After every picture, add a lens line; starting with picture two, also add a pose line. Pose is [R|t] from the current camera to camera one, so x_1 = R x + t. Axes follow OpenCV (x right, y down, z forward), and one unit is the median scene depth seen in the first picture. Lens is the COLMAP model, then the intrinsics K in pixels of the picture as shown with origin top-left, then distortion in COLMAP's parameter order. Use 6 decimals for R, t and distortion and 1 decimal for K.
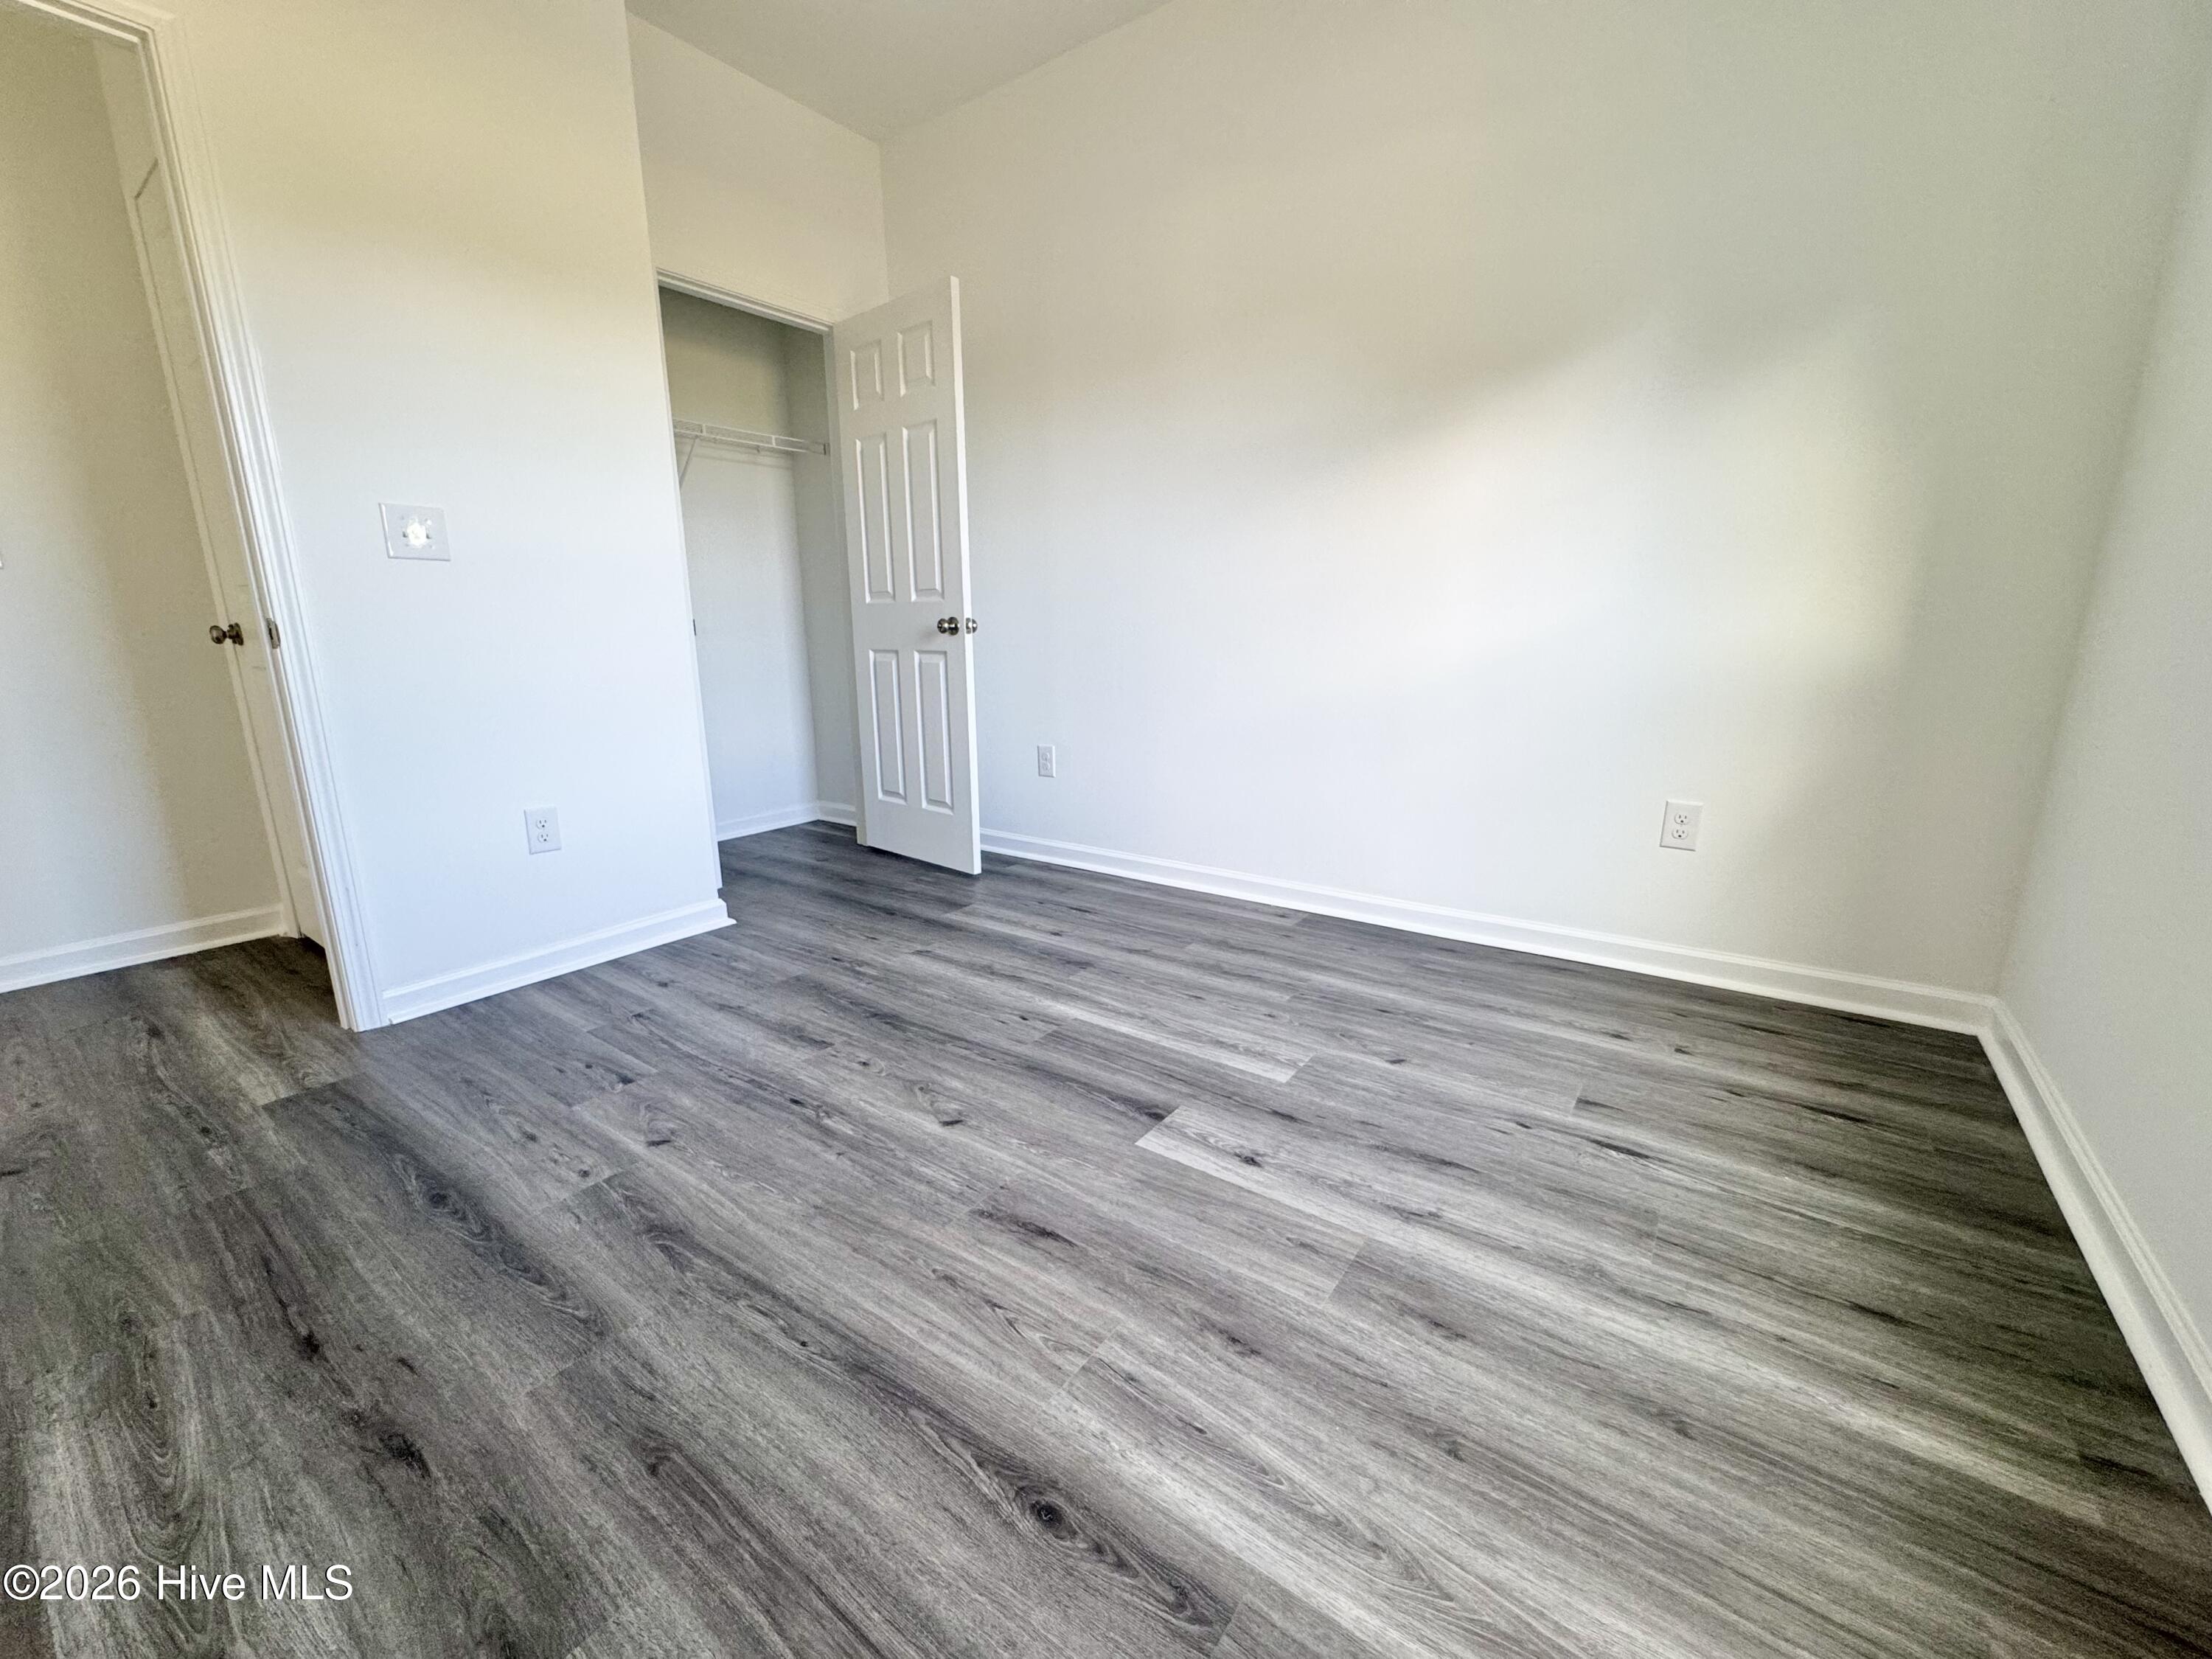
lens RADIAL K [[886.0, 0, 1112.4], [0, 886.0, 827.0], [0, 0, 1]] dist [-0.002488, -0.000036]
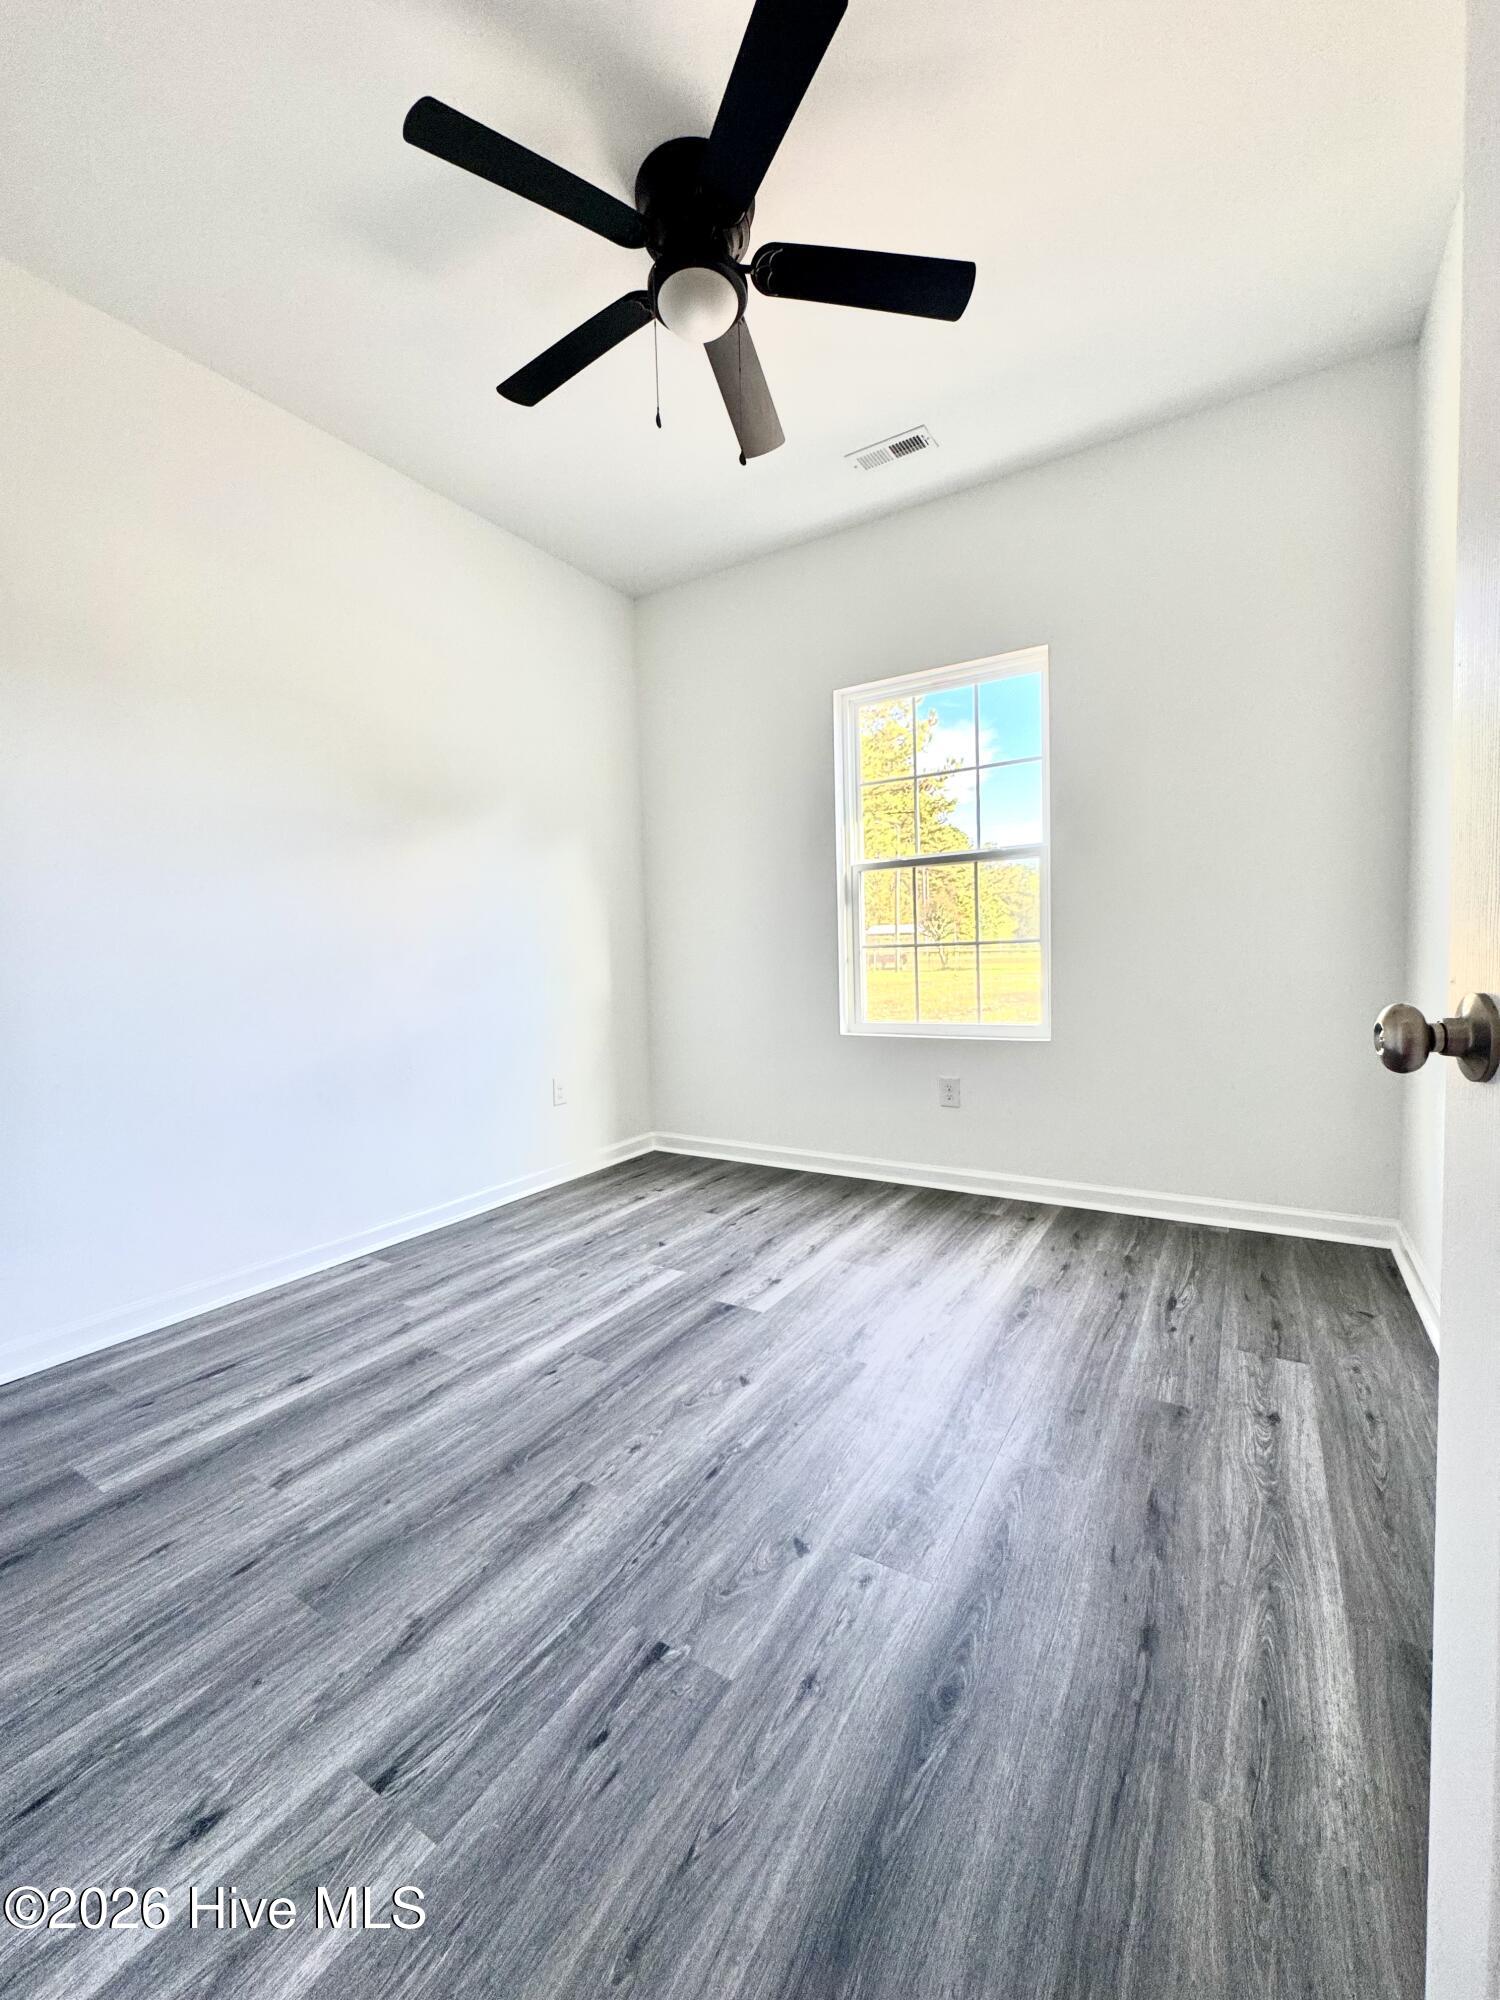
lens RADIAL K [[801.1, 0, 751.8], [0, 801.1, 1002.2], [0, 0, 1]] dist [-0.002488, -0.000036]
pose [[-0.074003, -0.049085, 0.996049, -1.038738], [0.248667, 0.966331, 0.066096, -0.199057], [-0.965758, 0.252576, -0.059306, 0.764275]]
